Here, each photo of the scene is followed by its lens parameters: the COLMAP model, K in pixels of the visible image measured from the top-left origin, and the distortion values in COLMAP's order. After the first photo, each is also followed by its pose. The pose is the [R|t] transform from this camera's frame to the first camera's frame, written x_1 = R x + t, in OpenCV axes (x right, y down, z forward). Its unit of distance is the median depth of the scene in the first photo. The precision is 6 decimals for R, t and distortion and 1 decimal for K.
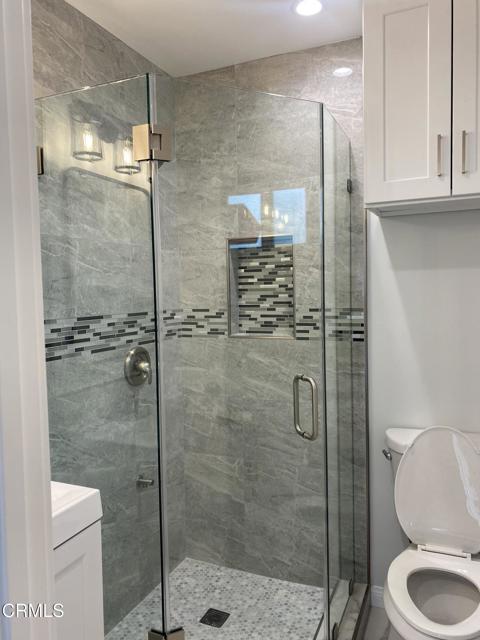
lens RADIAL K [[494.2, 0, 243.8], [0, 494.2, 318.4], [0, 0, 1]] dist [0.028500, -0.003627]
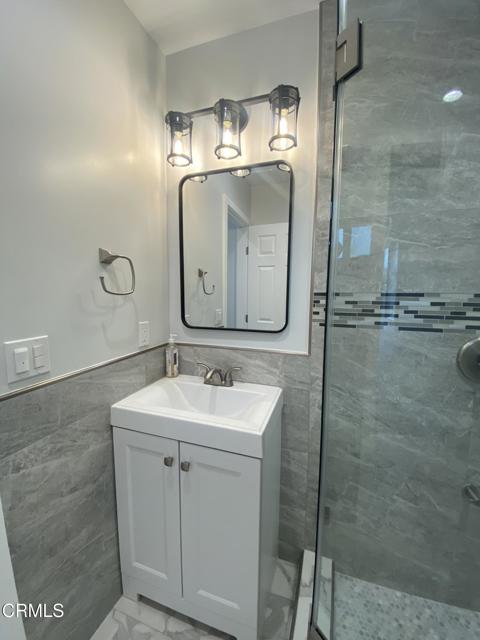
lens RADIAL K [[267.1, 0, 246.9], [0, 267.1, 313.0], [0, 0, 1]] dist [0.011072, -0.015767]
pose [[0.065736, 0.130114, -0.989317, 0.199429], [-0.053355, 0.990502, 0.126725, -0.015260], [0.996410, 0.044455, 0.072054, 0.641620]]
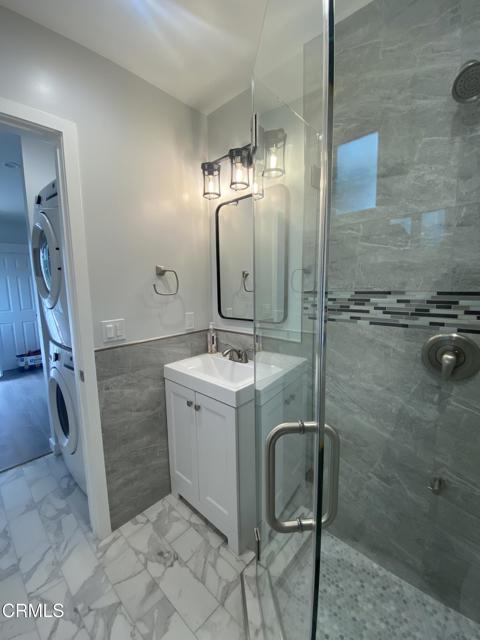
lens RADIAL K [[262.5, 0, 239.6], [0, 262.5, 313.2], [0, 0, 1]] dist [0.034247, -0.024712]
pose [[-0.338842, 0.150488, -0.928730, 0.339516], [-0.009132, 0.986553, 0.163189, -0.048330], [0.940799, 0.063777, -0.332911, 0.902865]]
